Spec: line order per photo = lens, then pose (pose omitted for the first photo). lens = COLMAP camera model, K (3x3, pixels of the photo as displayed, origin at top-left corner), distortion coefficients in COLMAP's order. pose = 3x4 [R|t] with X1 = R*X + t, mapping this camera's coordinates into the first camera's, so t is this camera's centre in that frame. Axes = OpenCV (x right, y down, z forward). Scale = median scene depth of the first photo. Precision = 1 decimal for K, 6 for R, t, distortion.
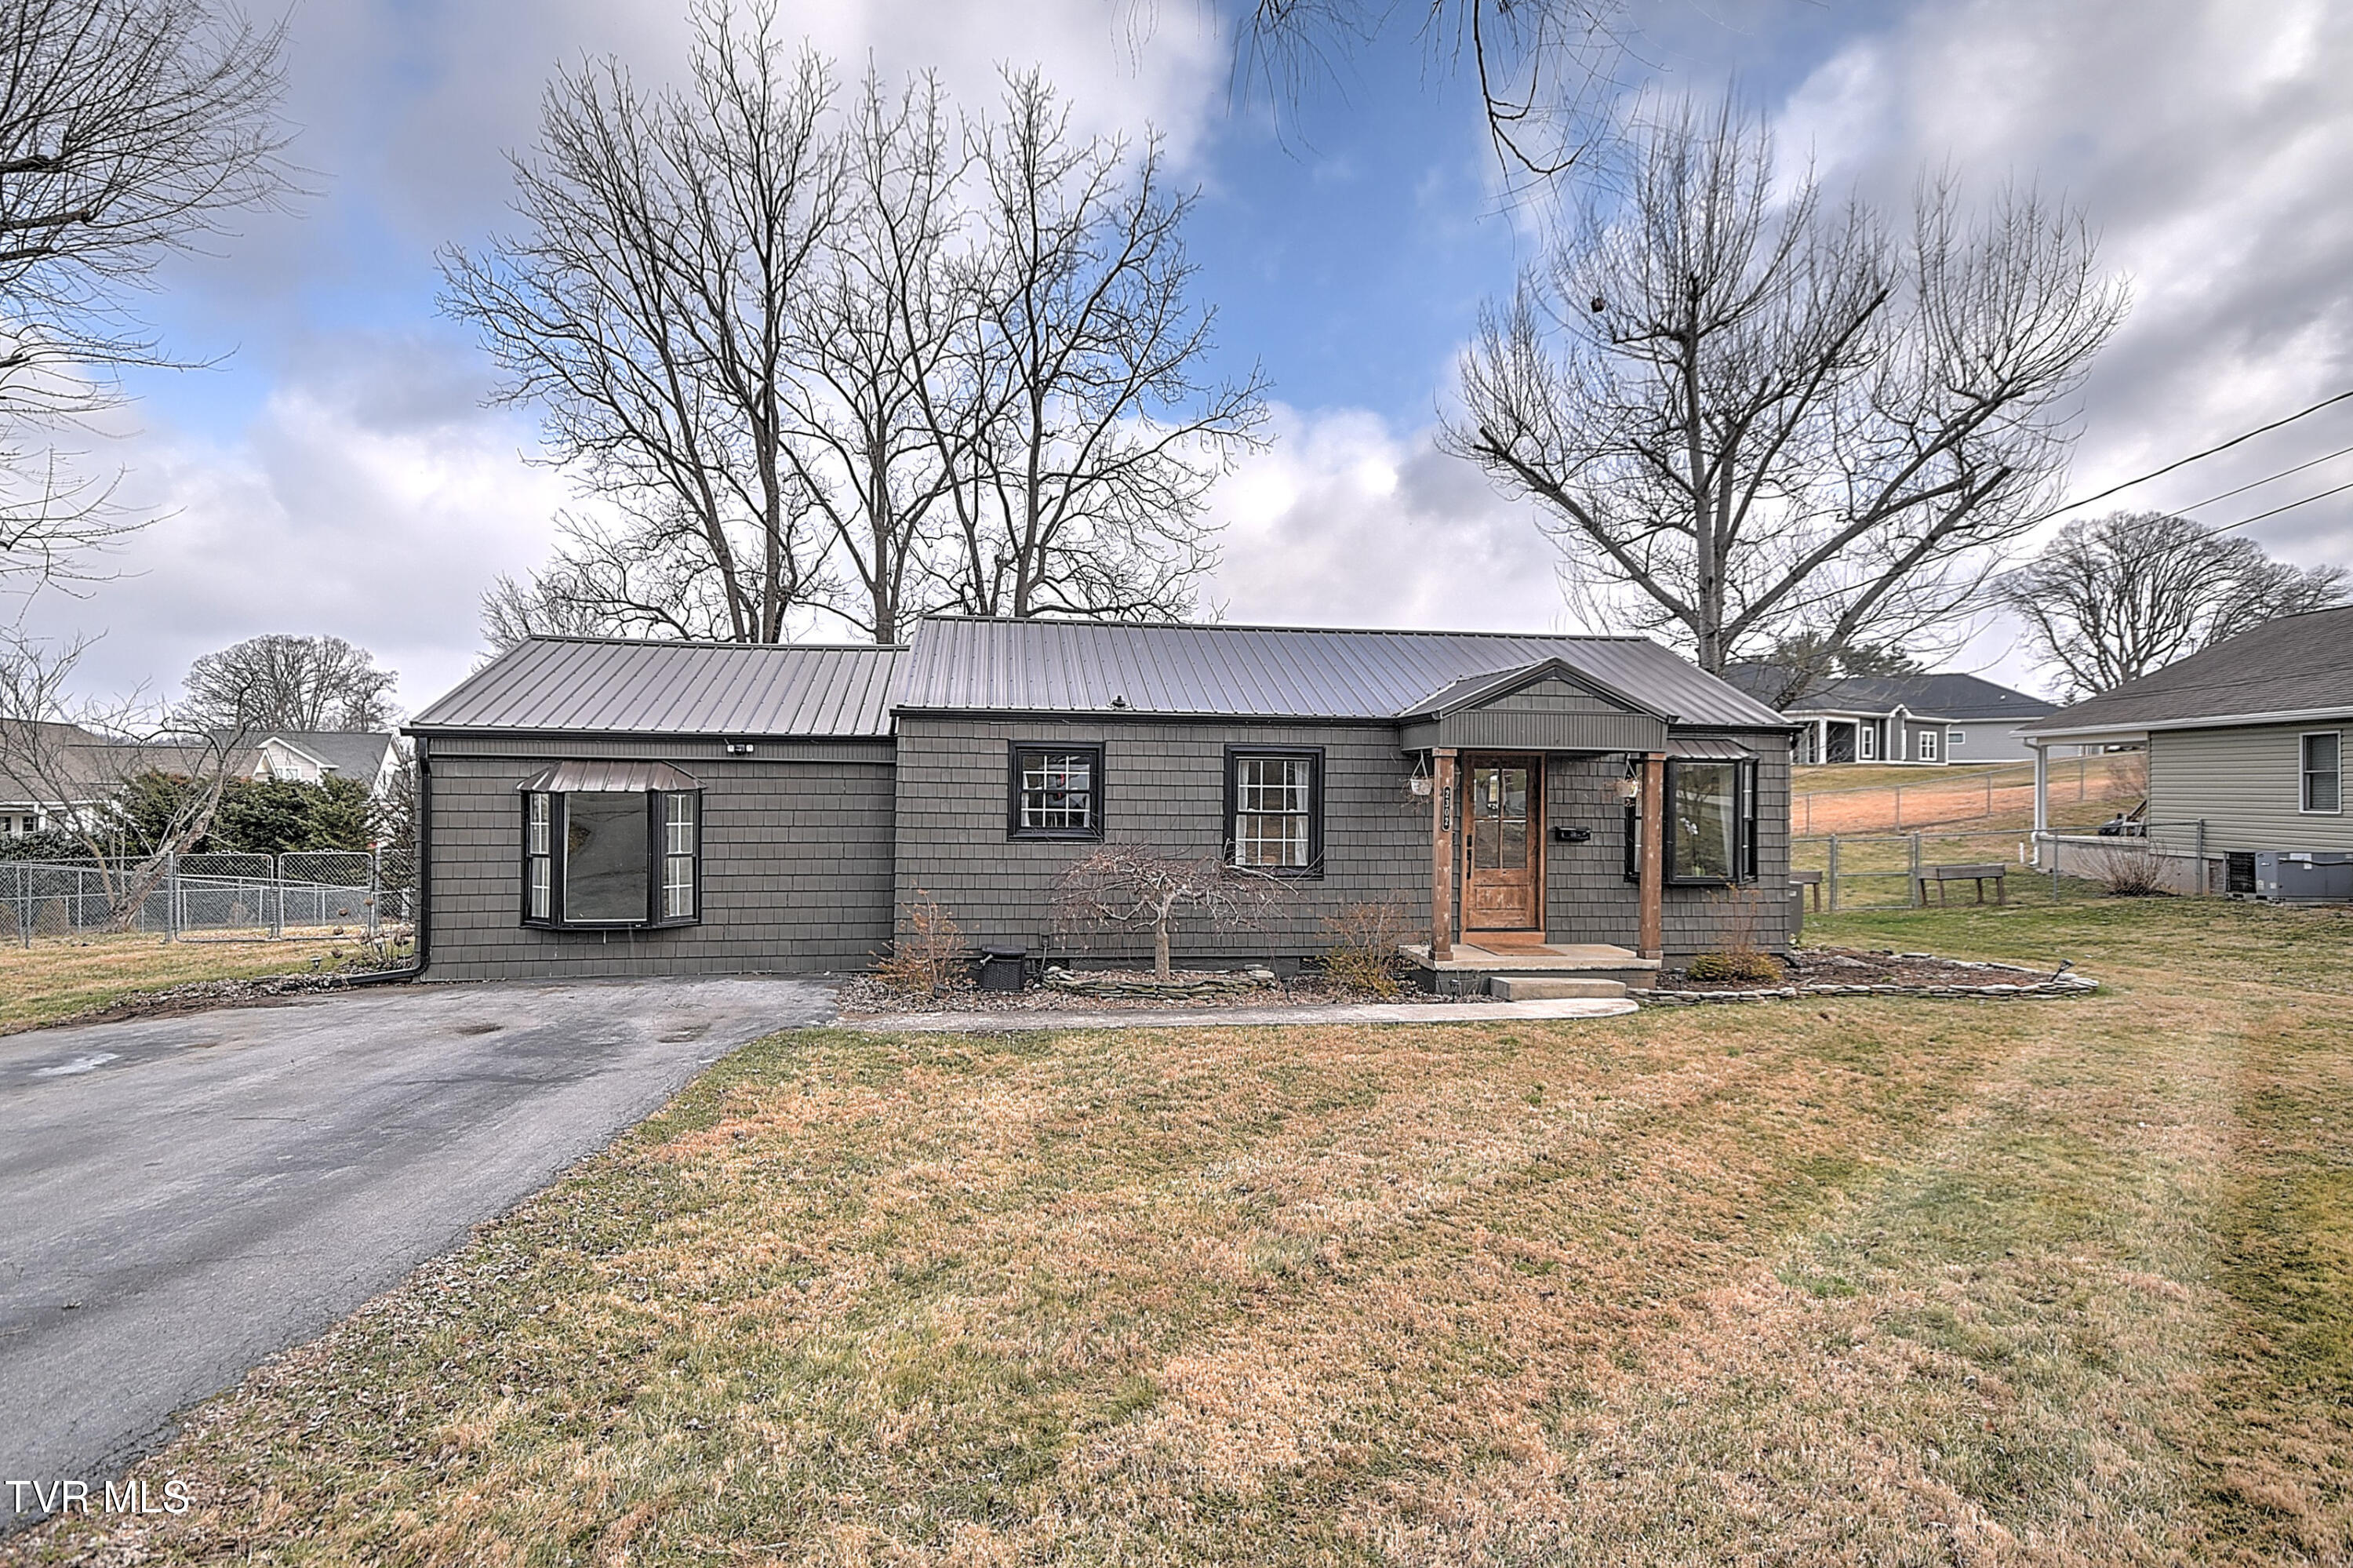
lens RADIAL K [[1228.5, 0, 1175.6], [0, 1228.5, 780.3], [0, 0, 1]] dist [0.026000, 0.001646]
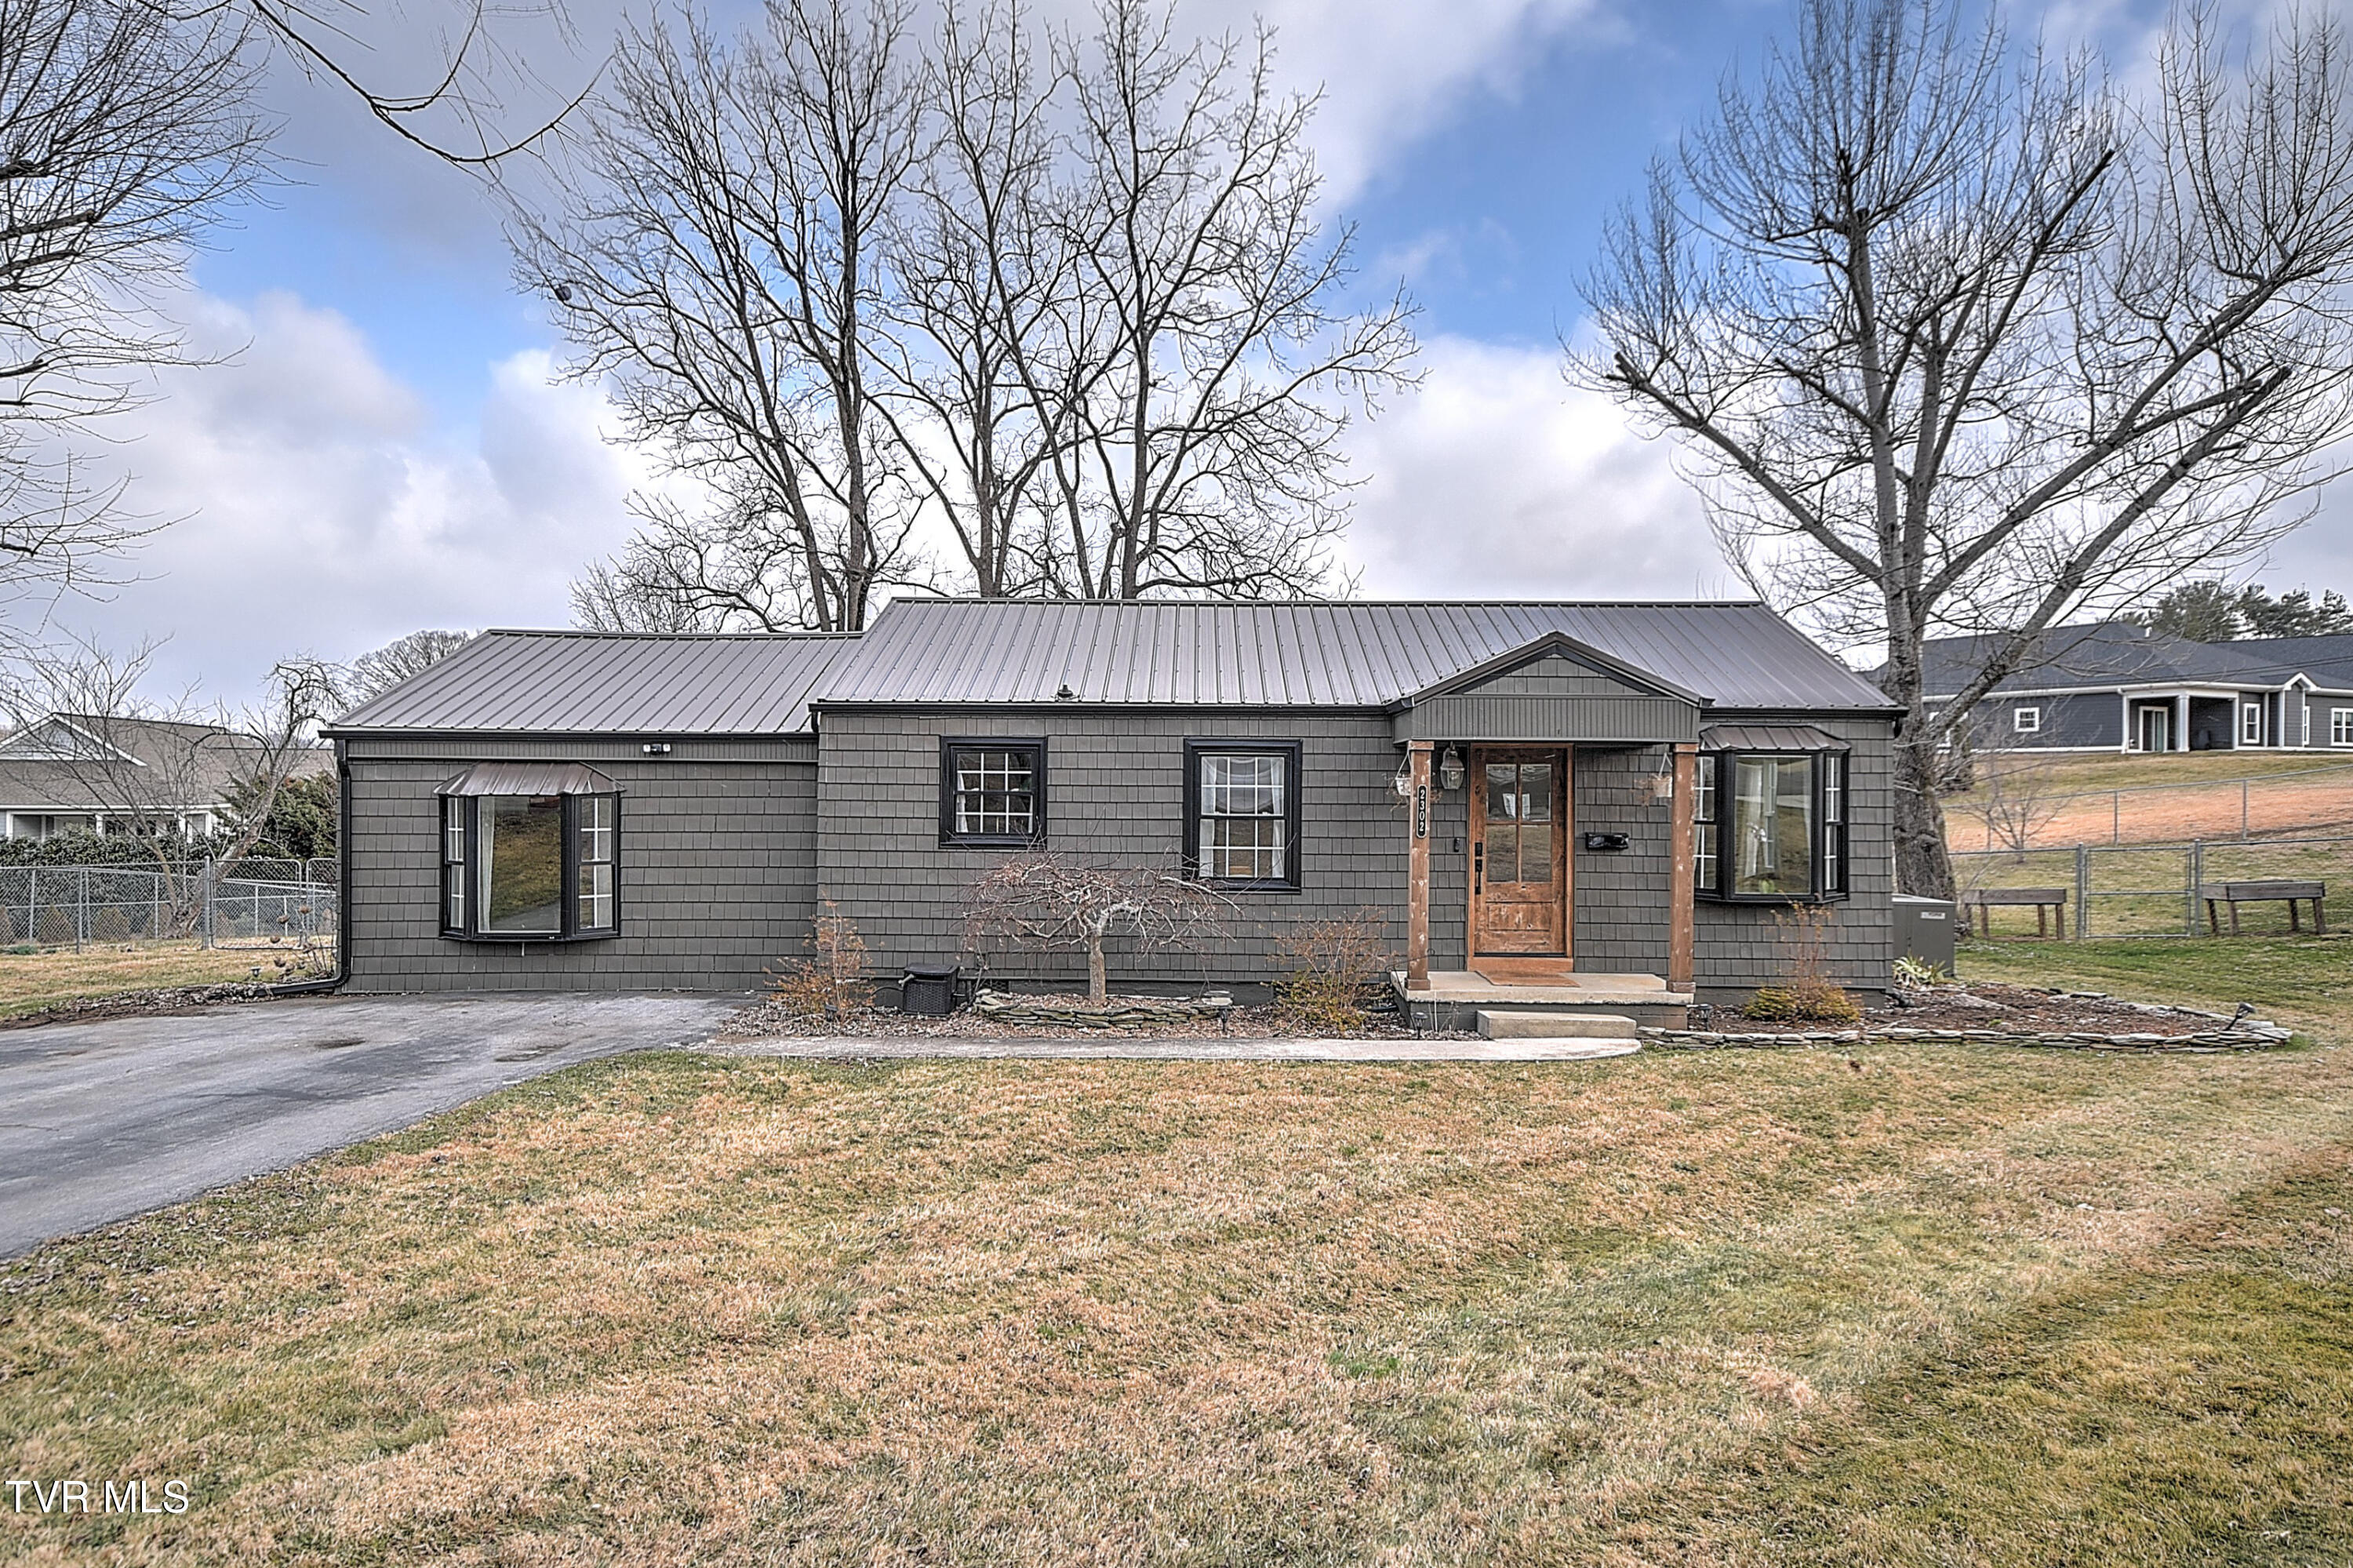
lens RADIAL K [[1425.0, 0, 1179.6], [0, 1425.0, 776.0], [0, 0, 1]] dist [0.019213, 0.019083]
pose [[0.987708, -0.005859, -0.156203, 0.192116], [0.005739, 0.999983, -0.001222, -0.001151], [0.156208, 0.000311, 0.987724, -0.001045]]
